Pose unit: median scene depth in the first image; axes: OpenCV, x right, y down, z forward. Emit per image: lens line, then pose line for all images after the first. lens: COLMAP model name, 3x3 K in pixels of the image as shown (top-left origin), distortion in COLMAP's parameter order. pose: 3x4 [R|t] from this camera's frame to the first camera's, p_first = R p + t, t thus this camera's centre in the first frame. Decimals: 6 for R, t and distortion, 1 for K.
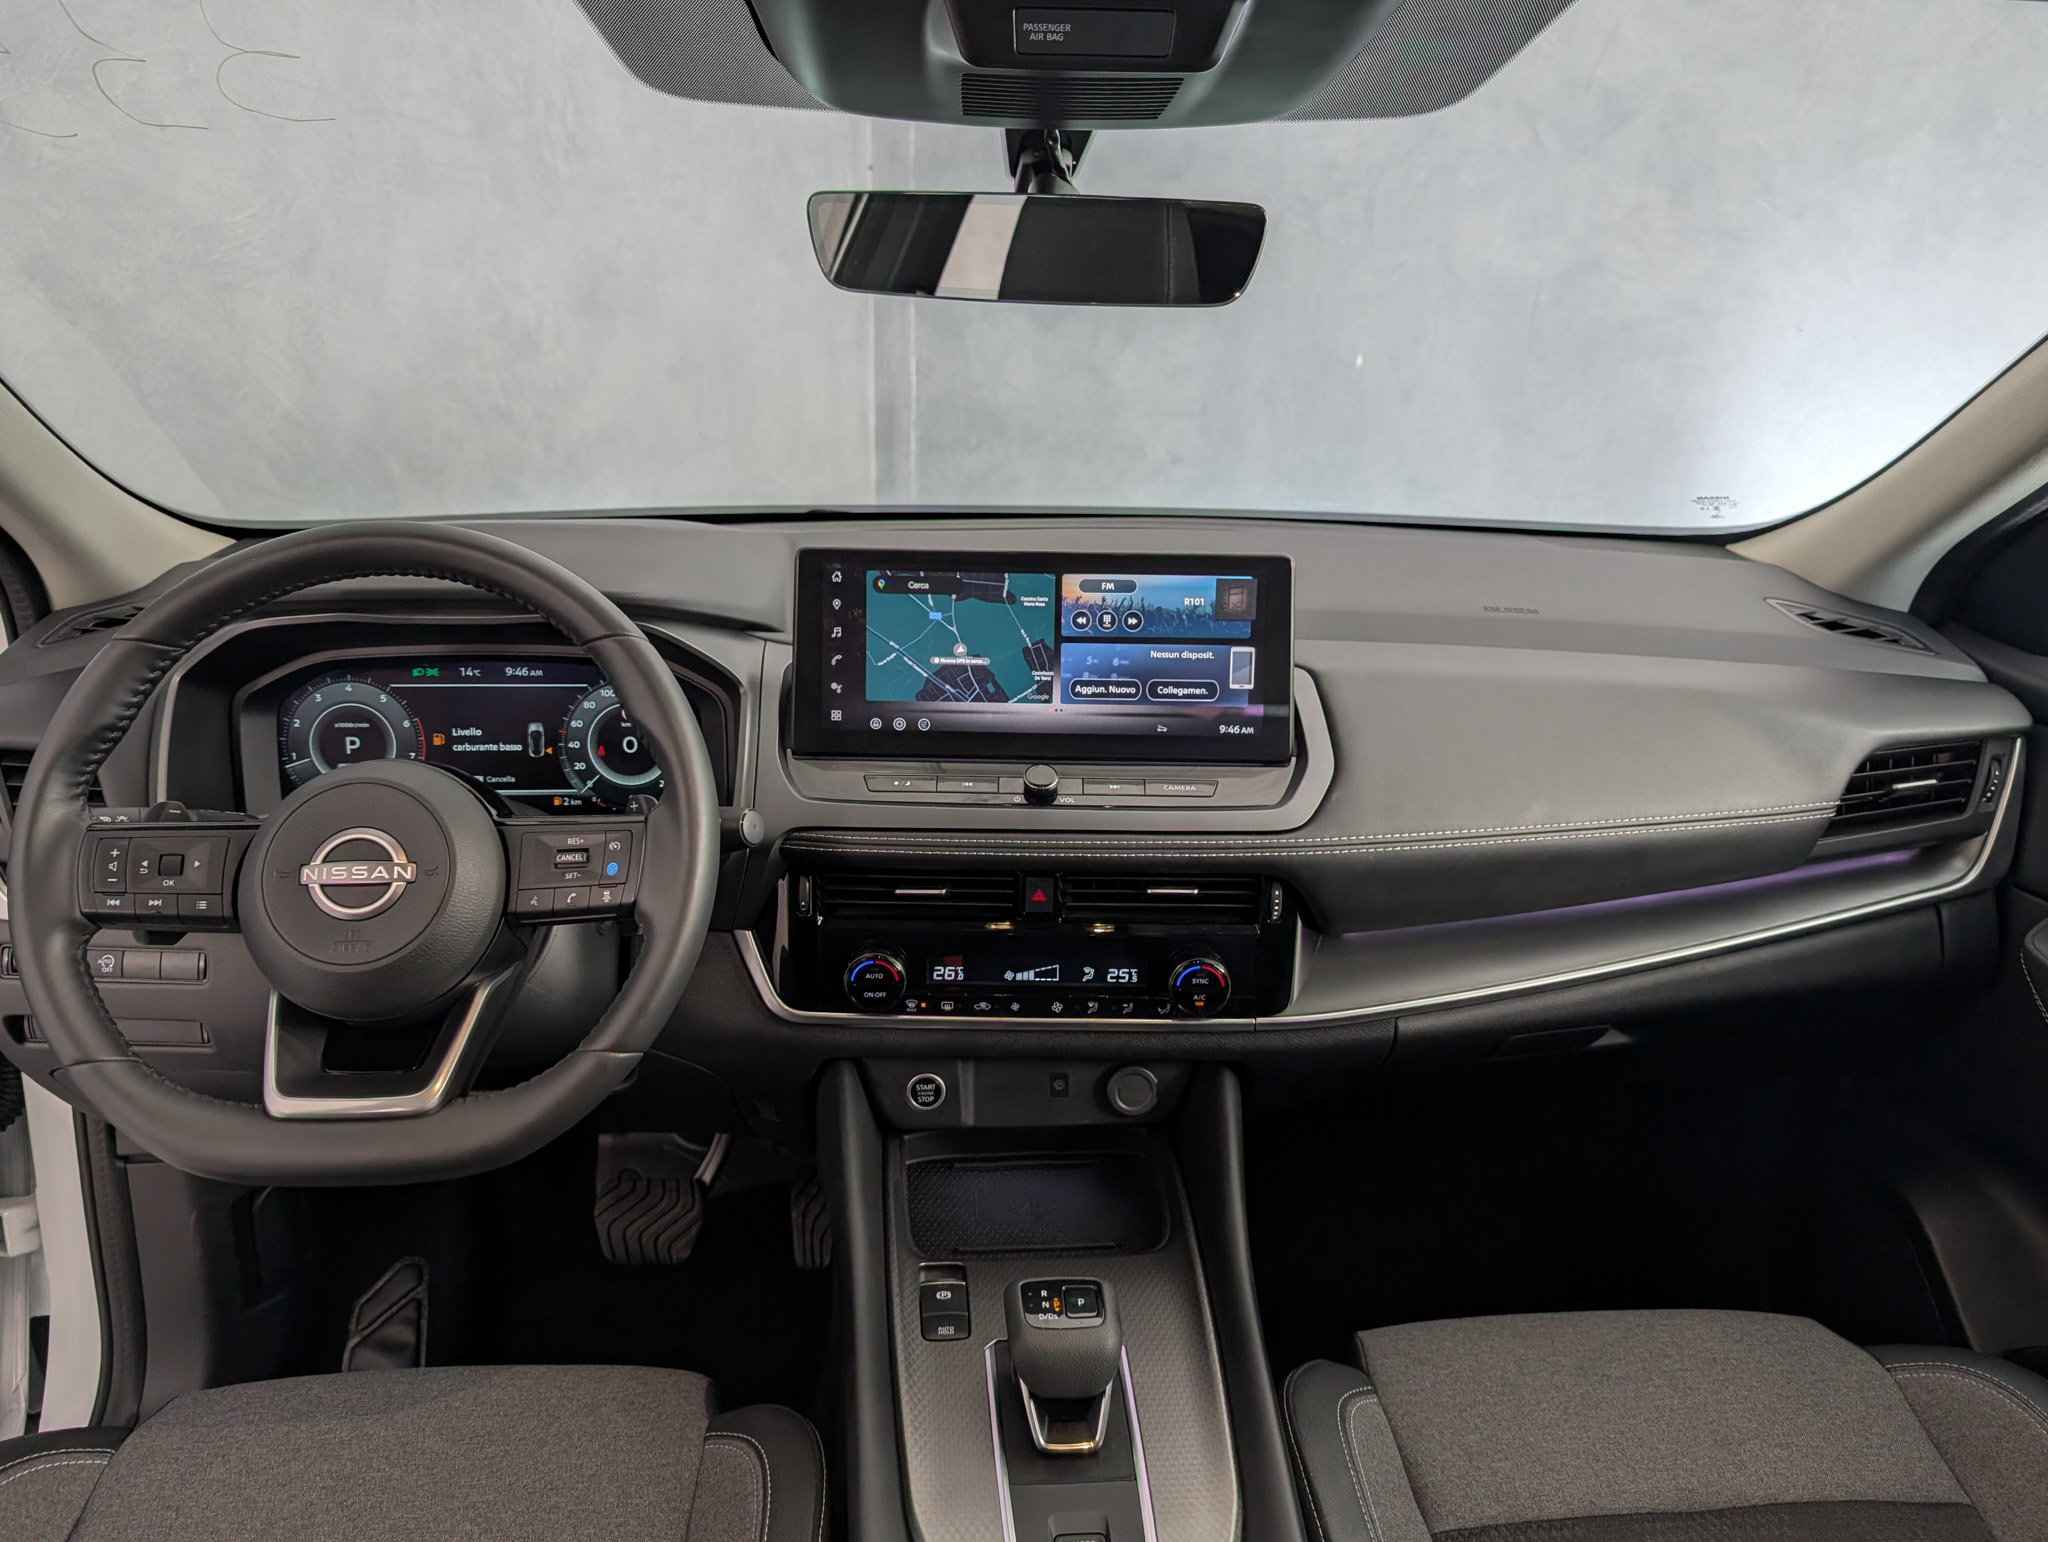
lens RADIAL K [[1428.8, 0, 1024.0], [0, 1428.8, 771.0], [0, 0, 1]] dist [0.000171, -0.008665]
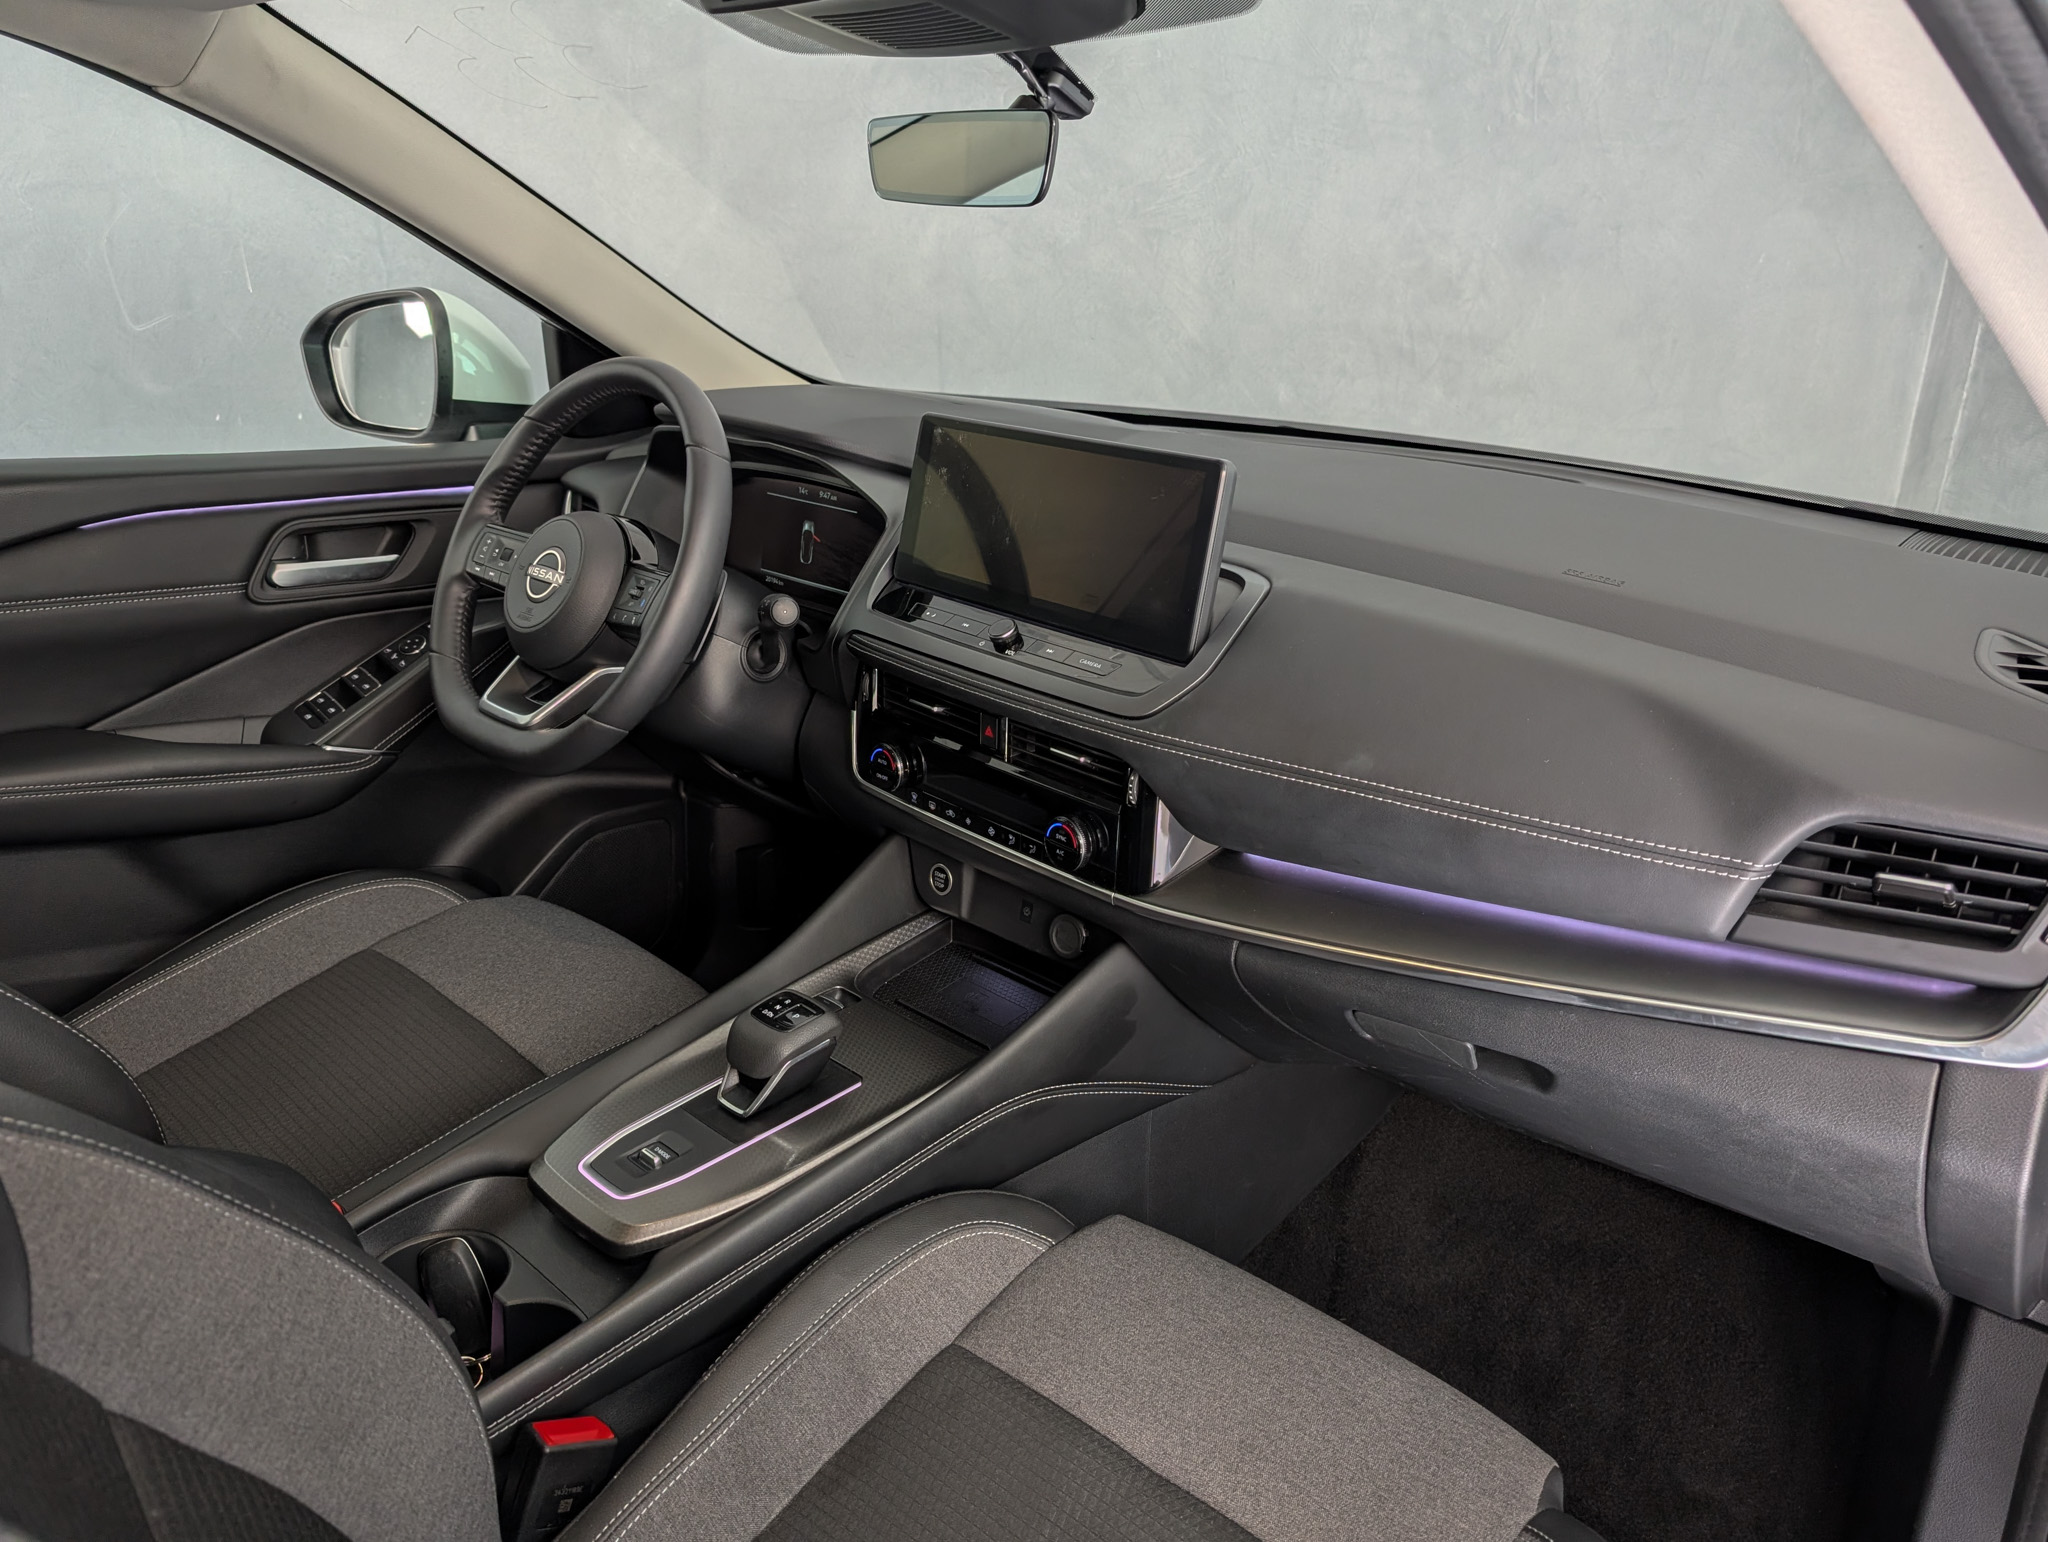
lens RADIAL K [[1447.0, 0, 1121.3], [0, 1447.0, 778.2], [0, 0, 1]] dist [0.011982, 0.000541]
pose [[0.698024, 0.245316, -0.672743, 0.424433], [-0.233363, 0.966129, 0.110167, -0.013947], [0.676982, 0.080094, 0.731629, 0.104169]]
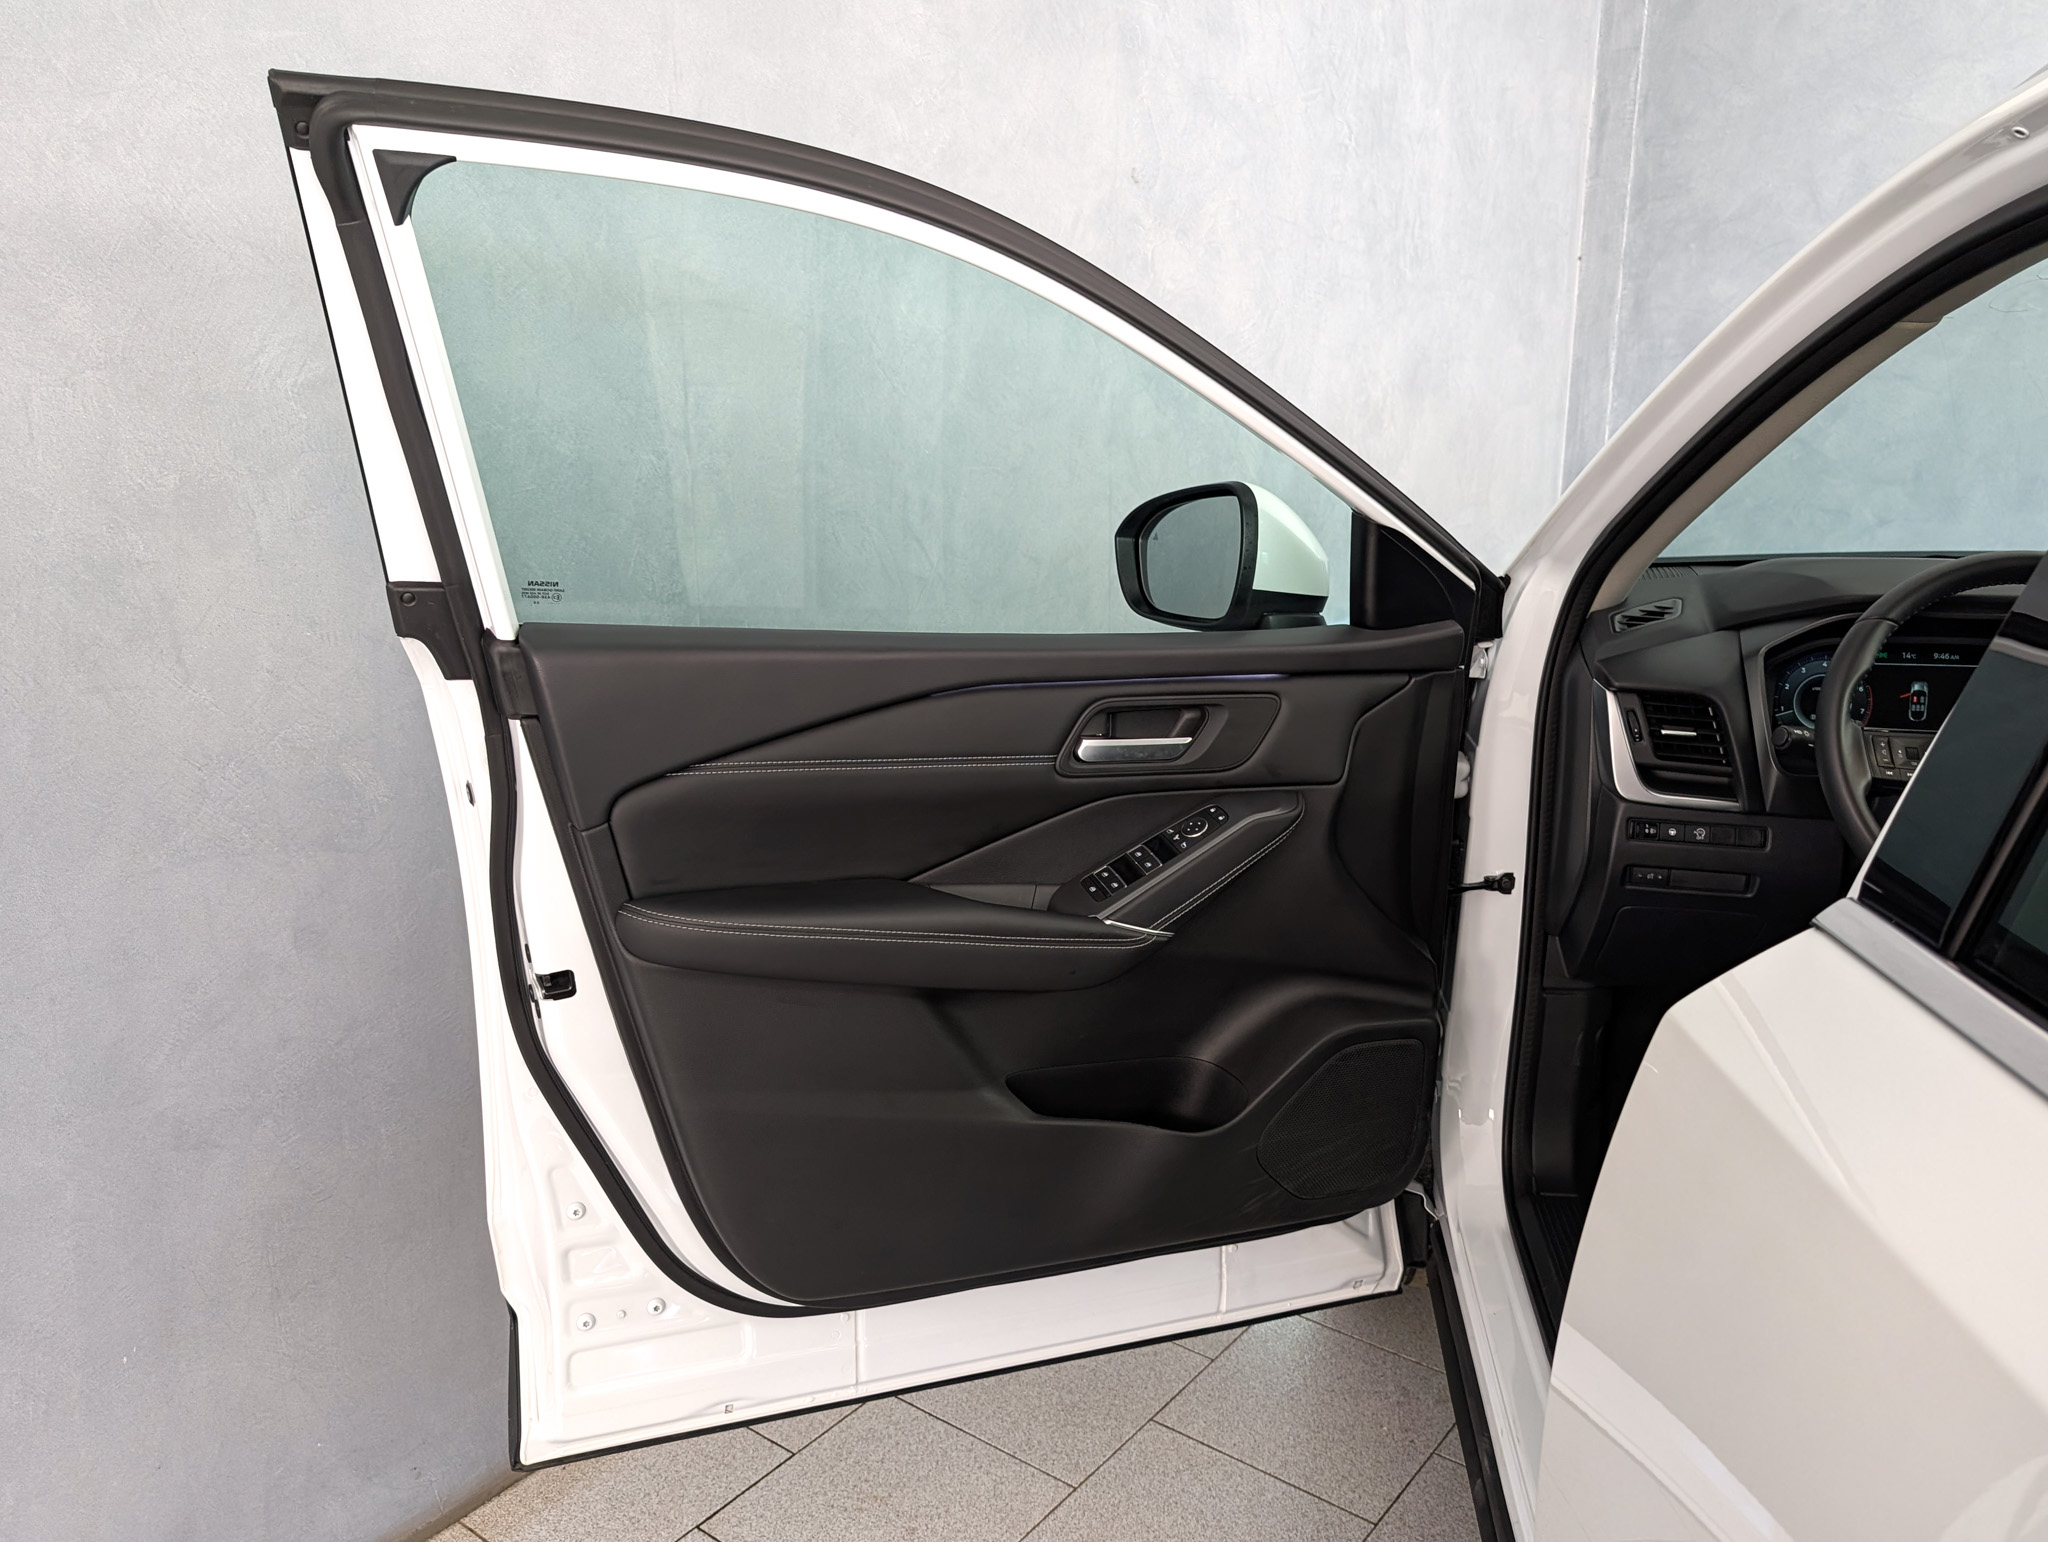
lens RADIAL K [[1447.0, 0, 1121.3], [0, 1447.0, 778.2], [0, 0, 1]] dist [0.011982, 0.000541]
pose [[0.981664, 0.036581, -0.187077, -0.450216], [-0.043696, 0.998464, -0.034051, 0.071883], [0.185544, 0.041601, 0.981755, -0.308977]]
